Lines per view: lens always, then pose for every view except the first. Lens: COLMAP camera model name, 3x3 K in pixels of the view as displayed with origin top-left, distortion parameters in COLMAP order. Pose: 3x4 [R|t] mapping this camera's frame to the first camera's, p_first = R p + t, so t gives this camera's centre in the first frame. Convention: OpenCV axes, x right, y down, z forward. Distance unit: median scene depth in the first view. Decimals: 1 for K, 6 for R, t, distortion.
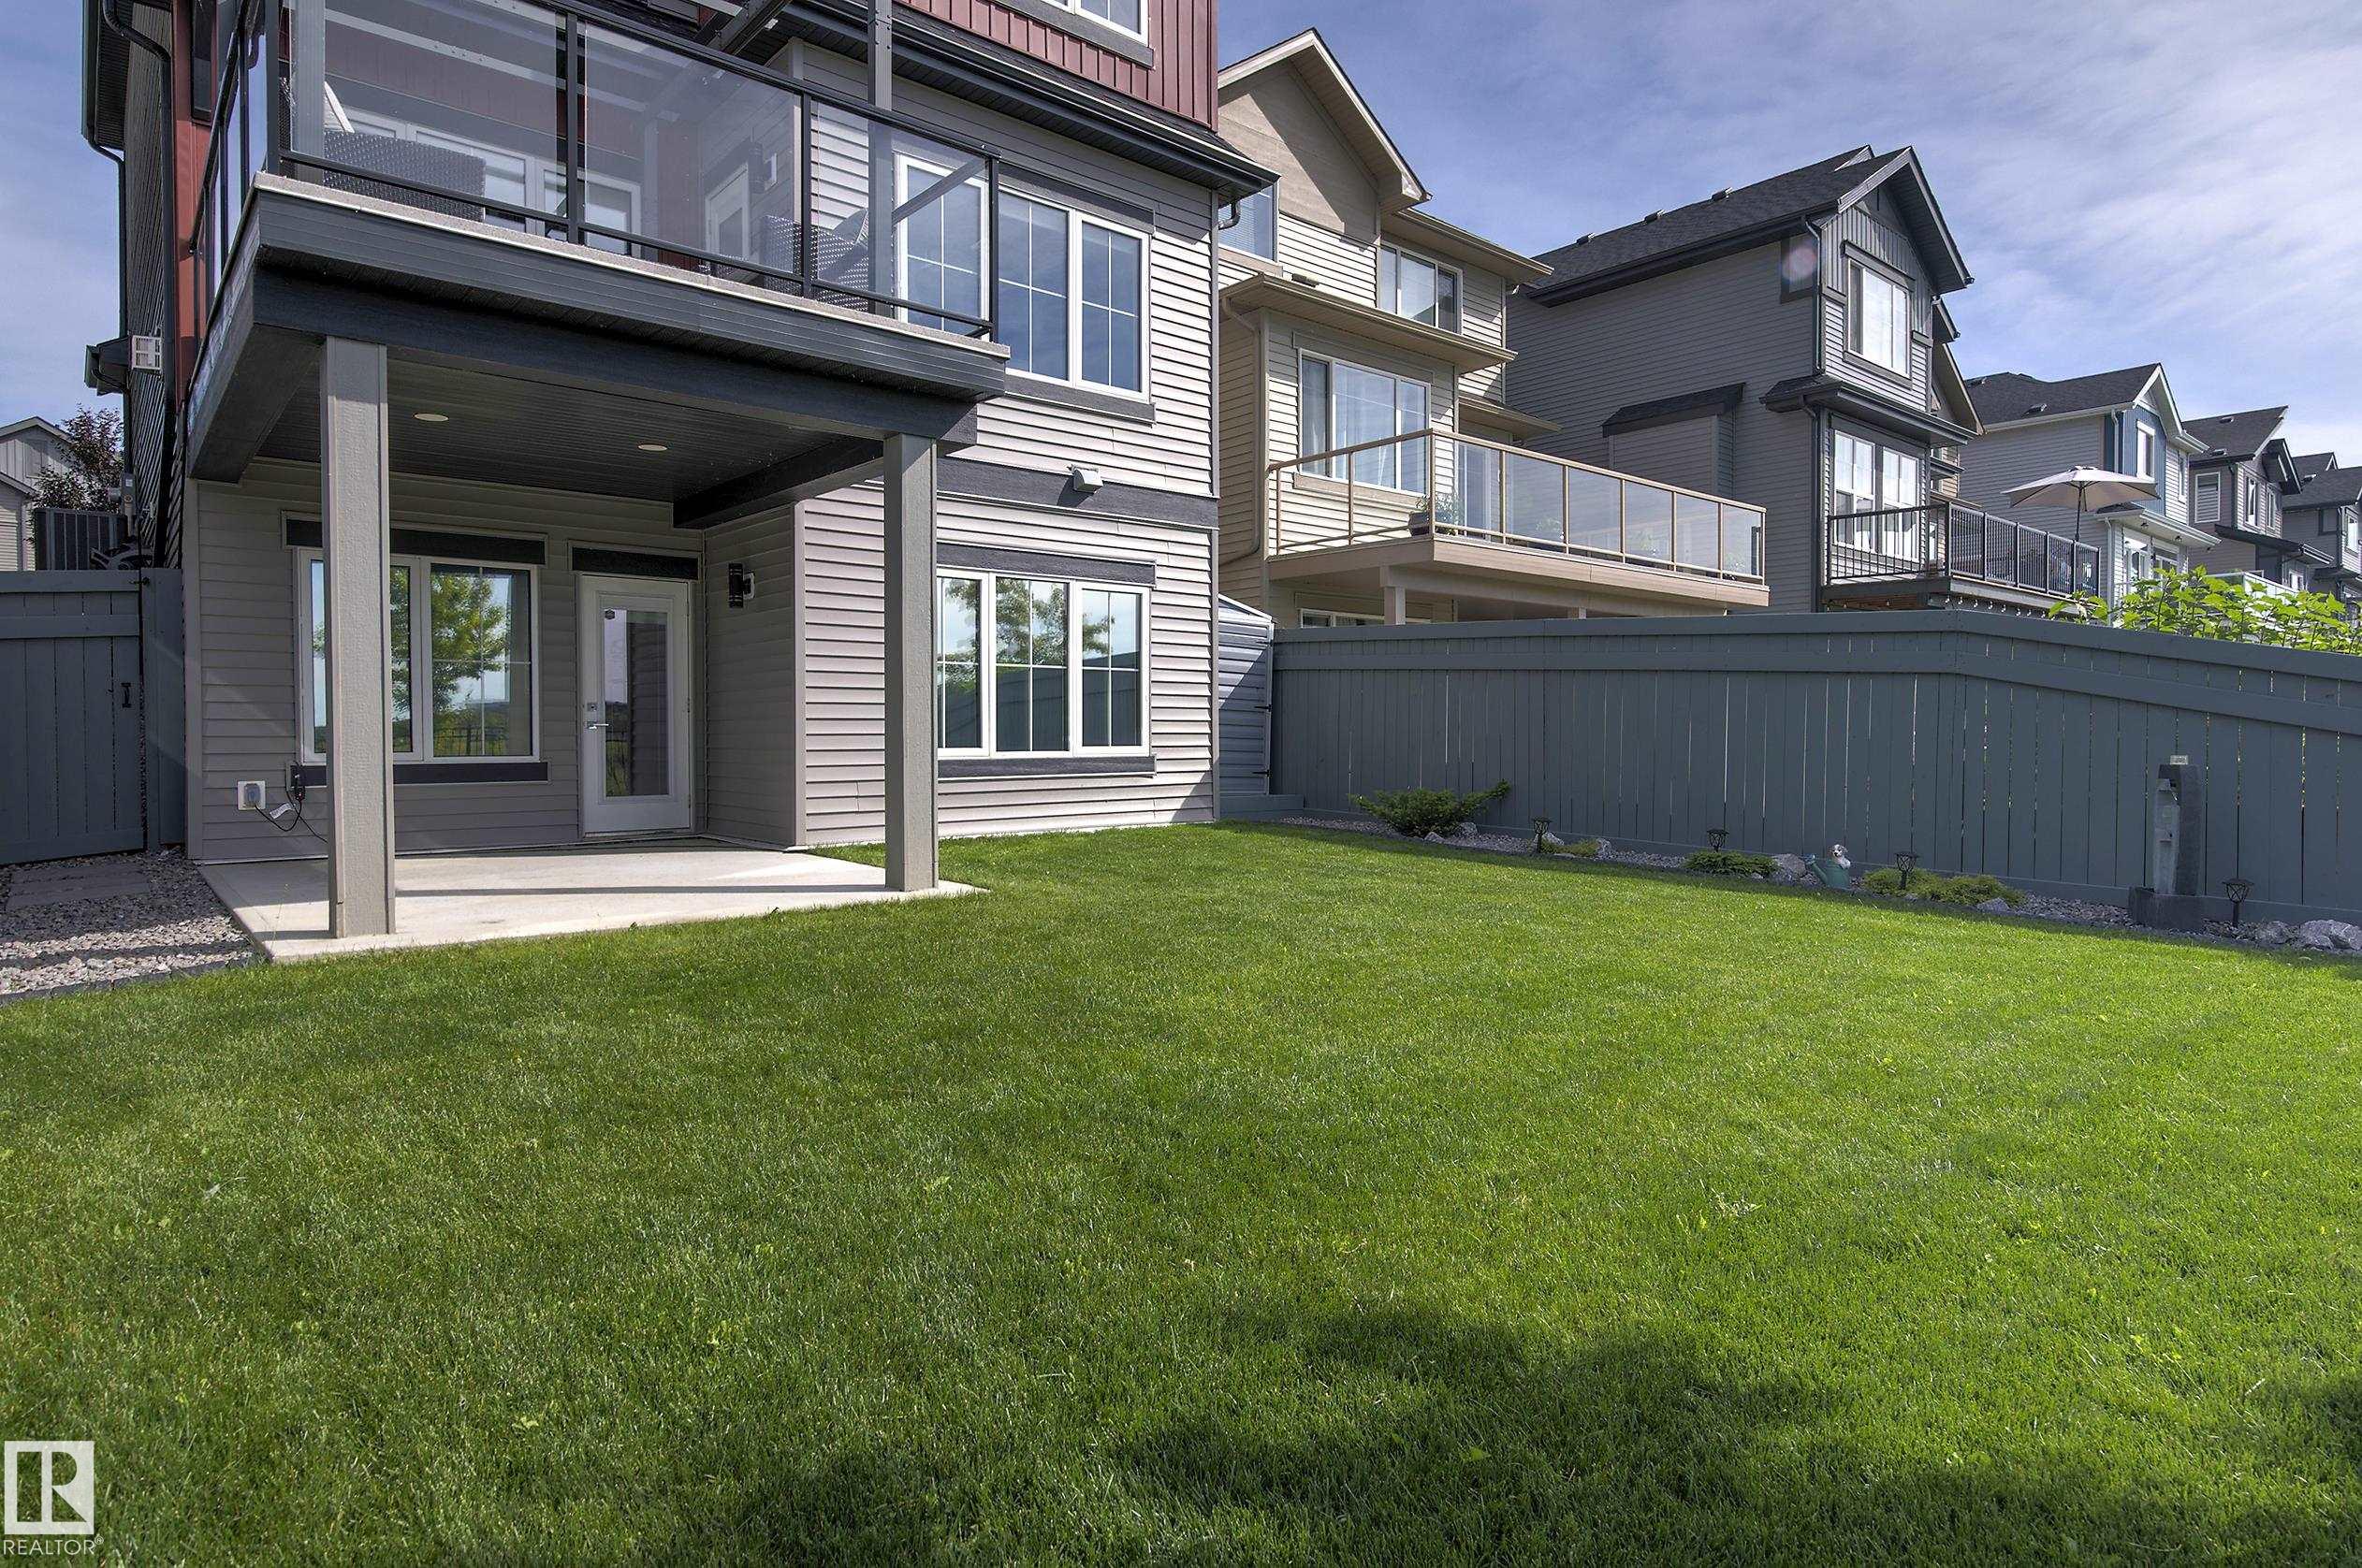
lens RADIAL K [[1270.1, 0, 1189.9], [0, 1270.1, 777.6], [0, 0, 1]] dist [0.003724, -0.000557]
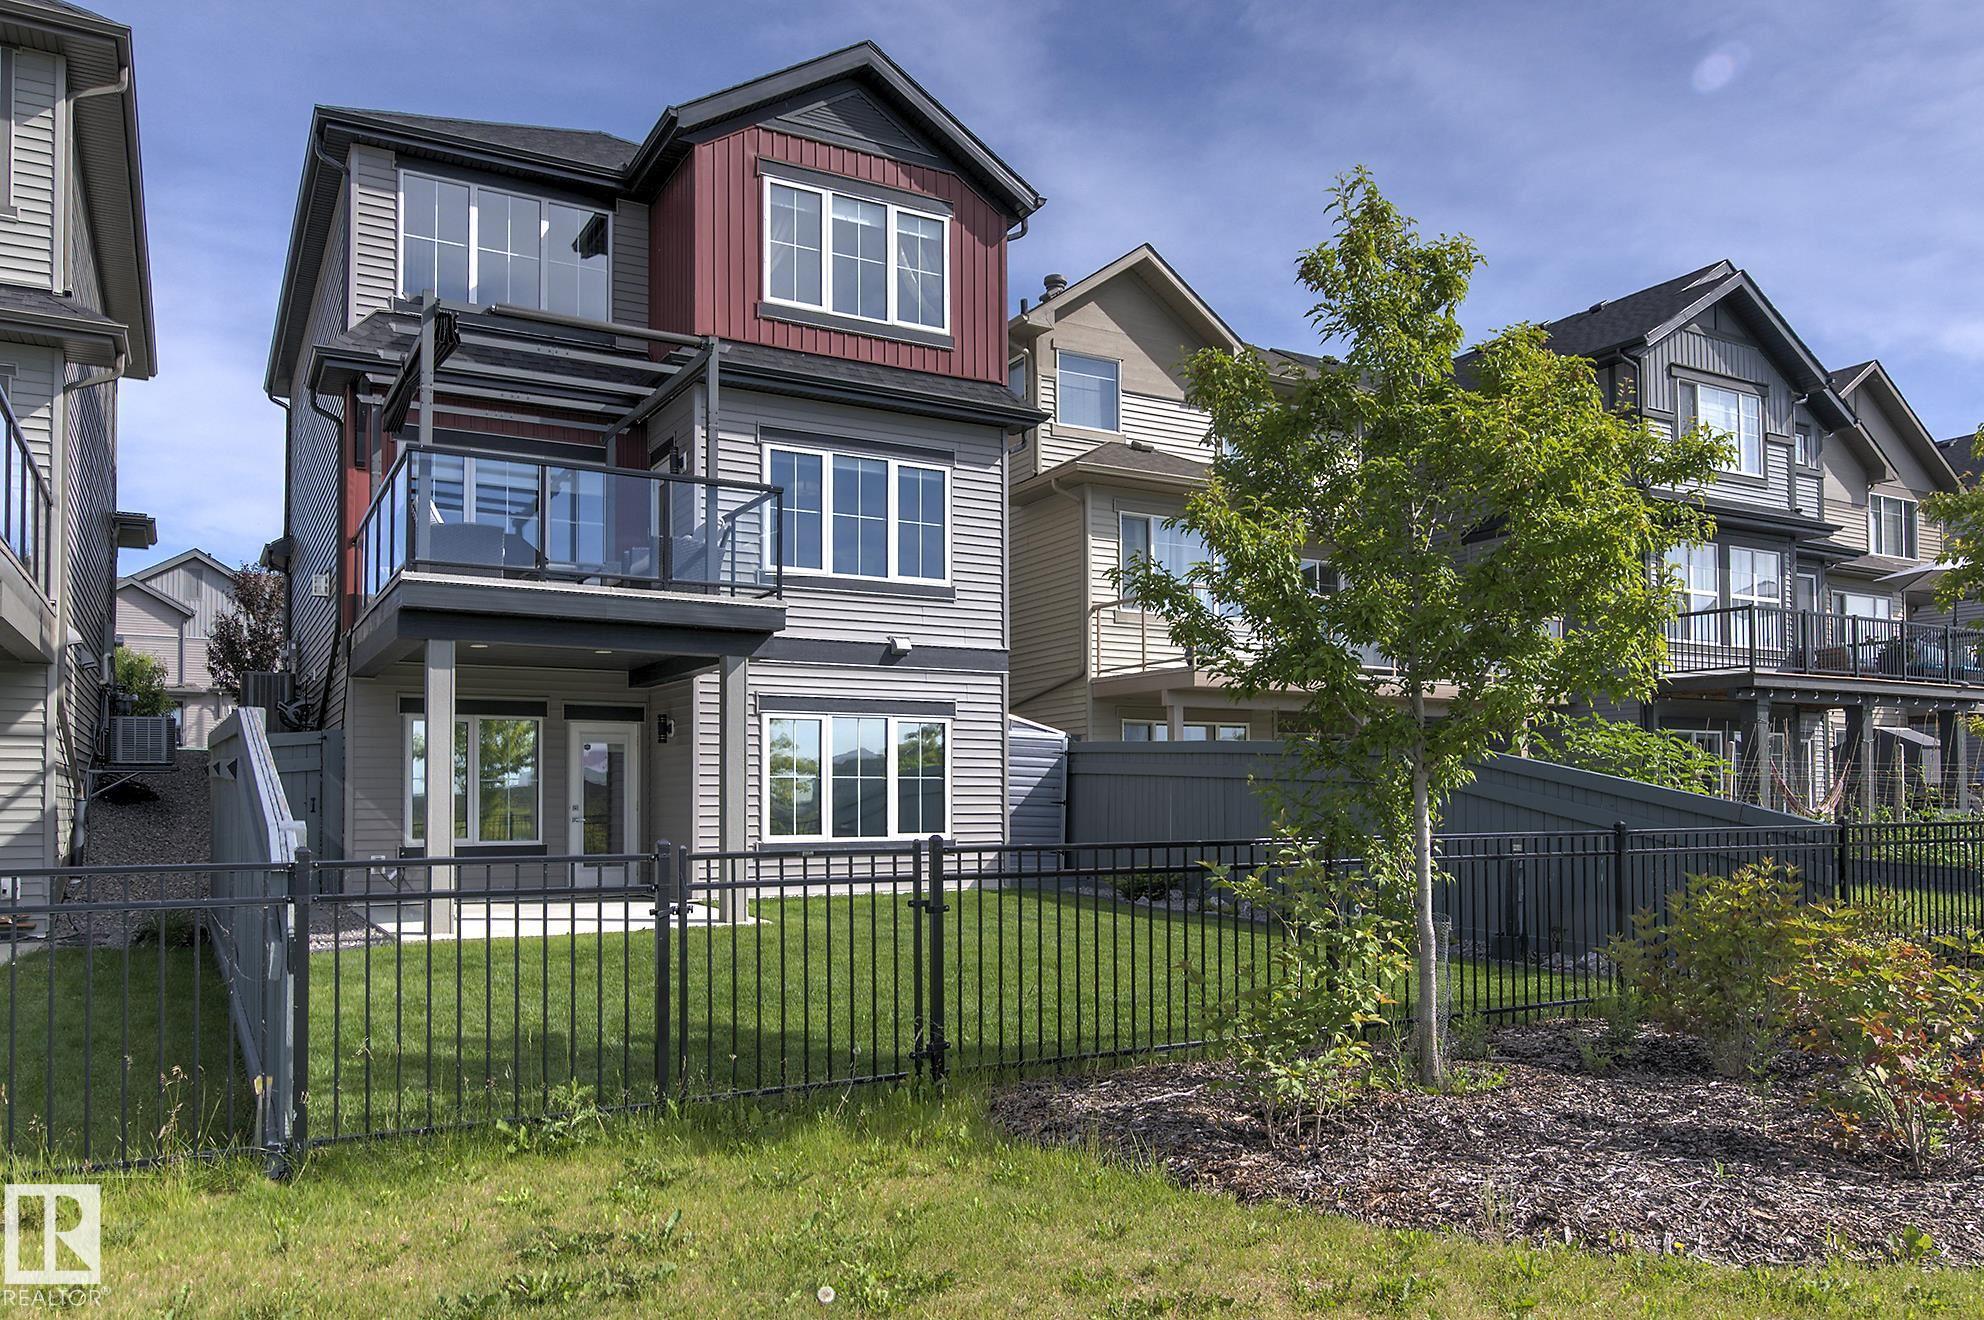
lens RADIAL K [[1411.5, 0, 993.1], [0, 1411.5, 799.2], [0, 0, 1]] dist [-0.002629, 0.001273]
pose [[0.980273, -0.005136, -0.197582, 0.304286], [-0.002301, 0.999298, -0.037391, -0.003806], [0.197635, 0.037108, 0.979573, -0.477535]]
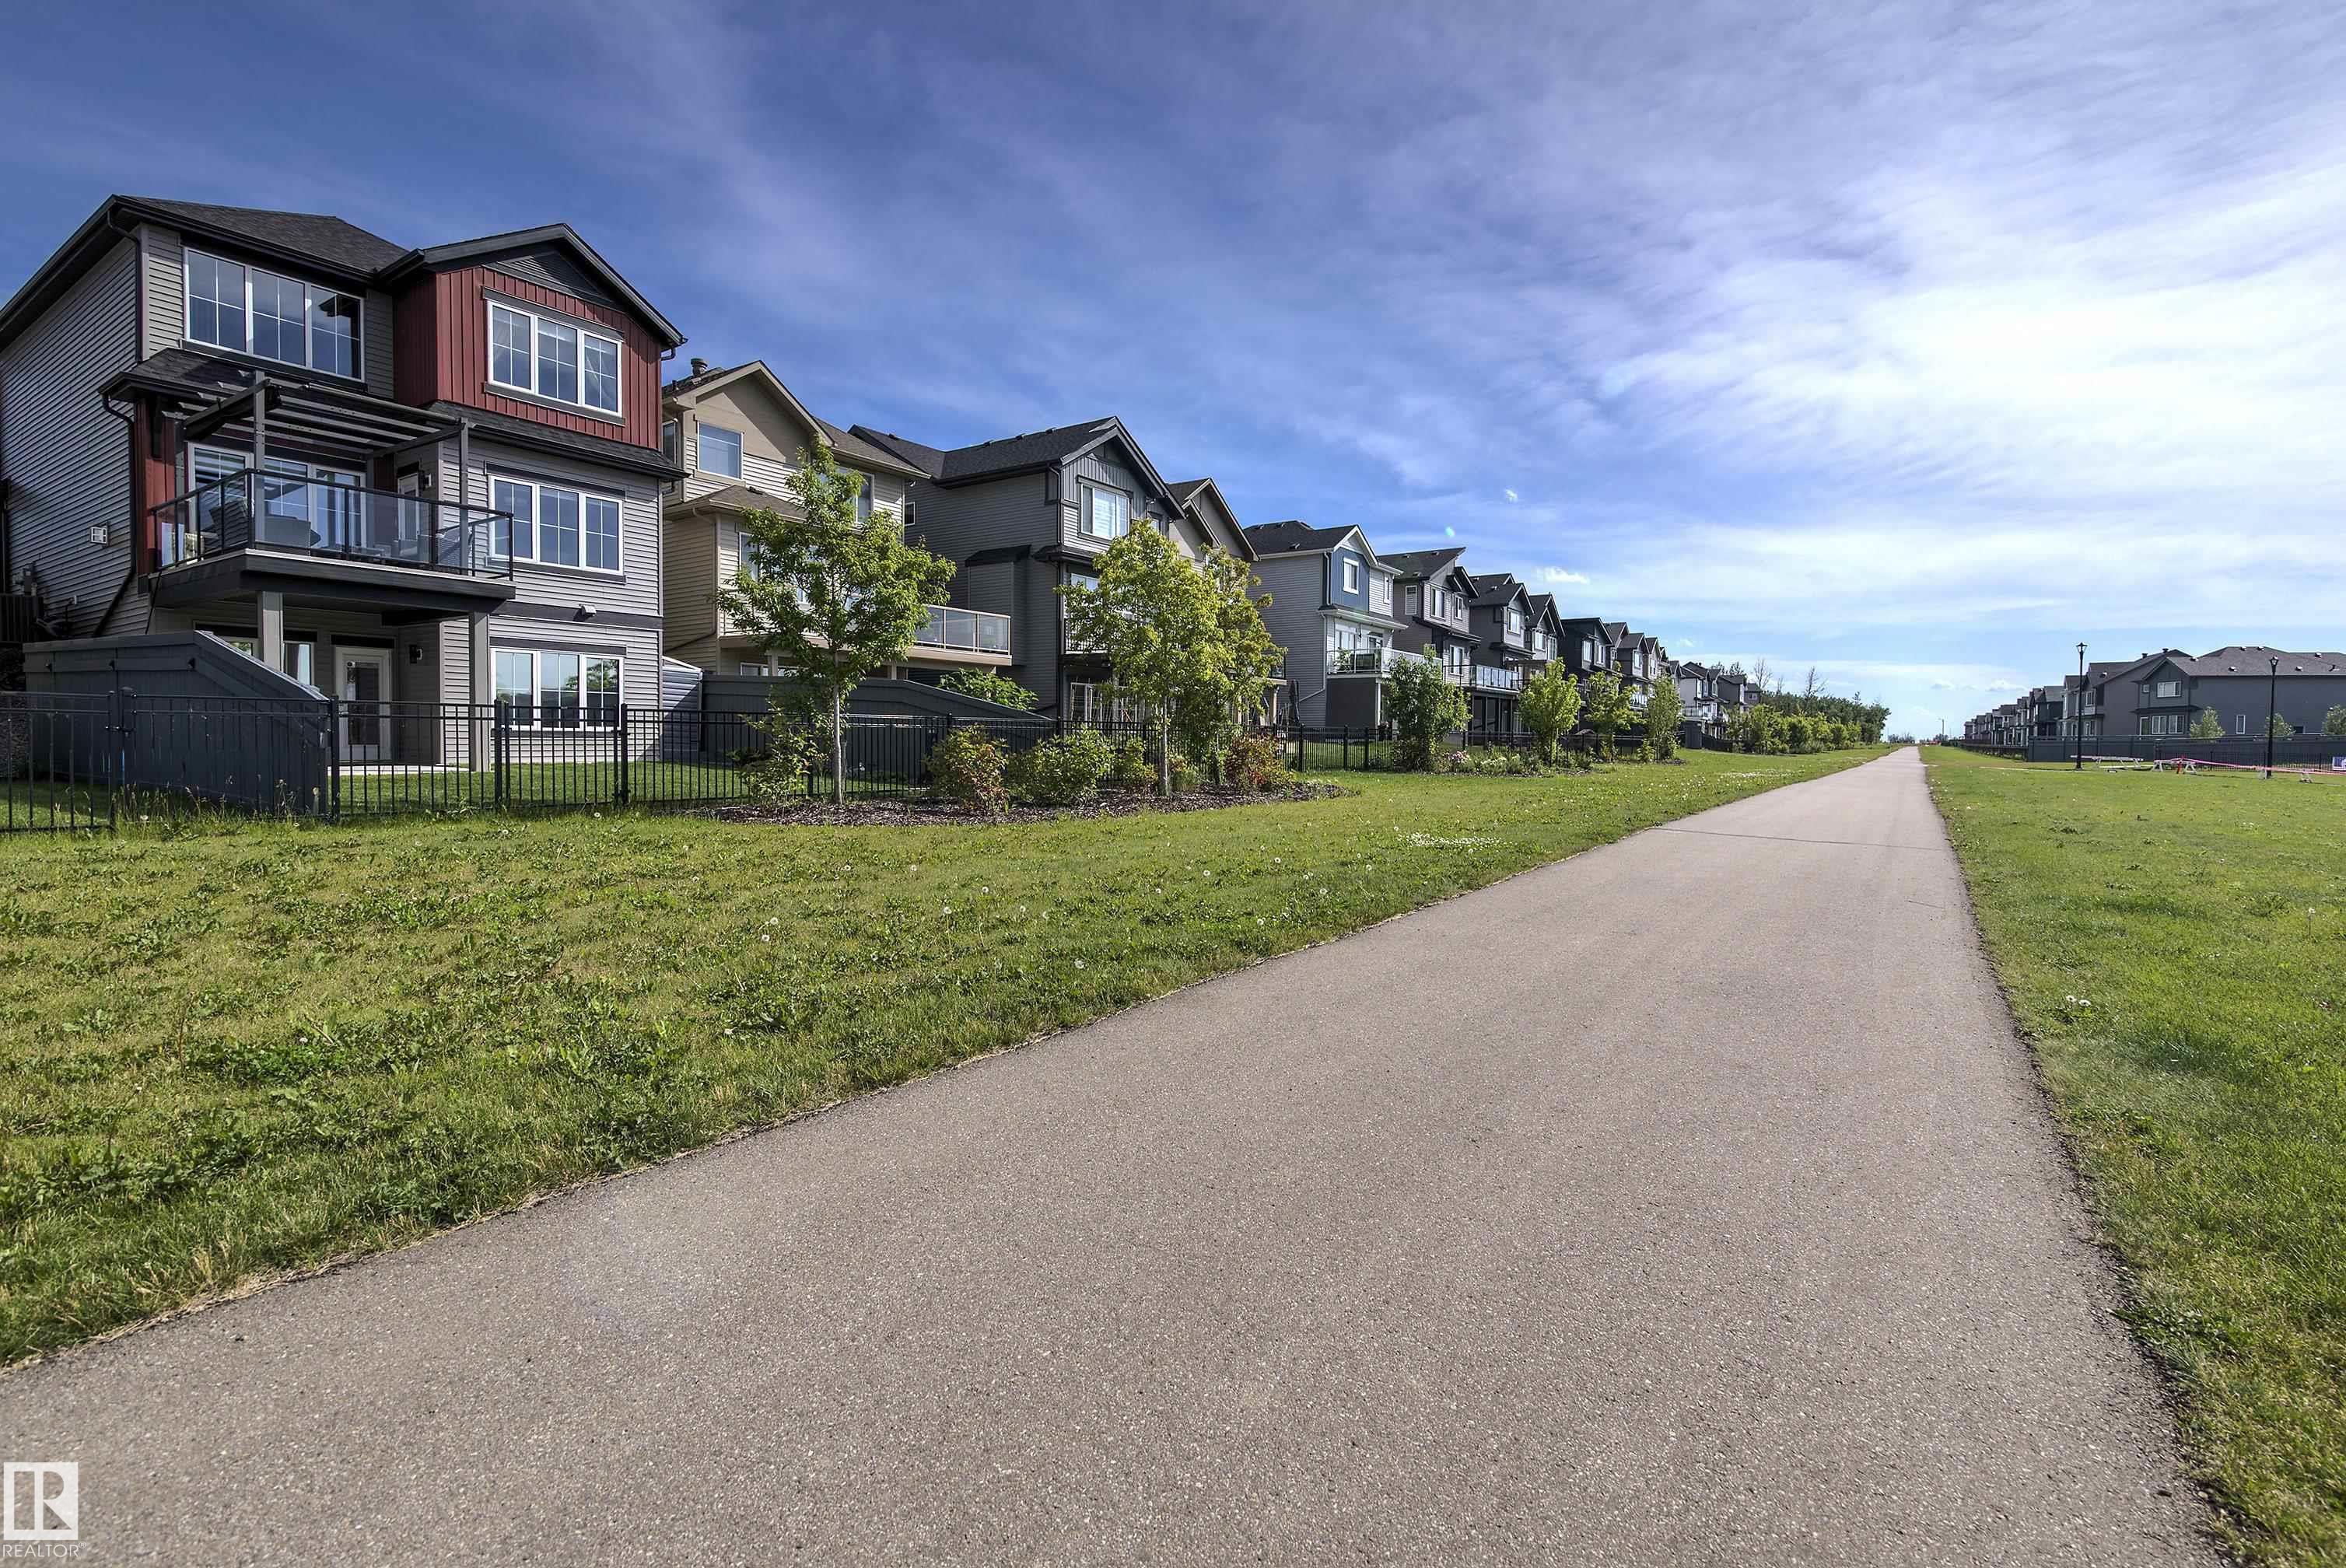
lens RADIAL K [[1091.4, 0, 1173.0], [0, 1091.4, 784.0], [0, 0, 1]] dist [-0.003056, 0.001234]
pose [[0.970084, 0.001574, 0.242763, 0.426119], [-0.003011, 0.999980, 0.005550, 0.059326], [-0.242750, -0.006115, 0.970070, -1.067119]]
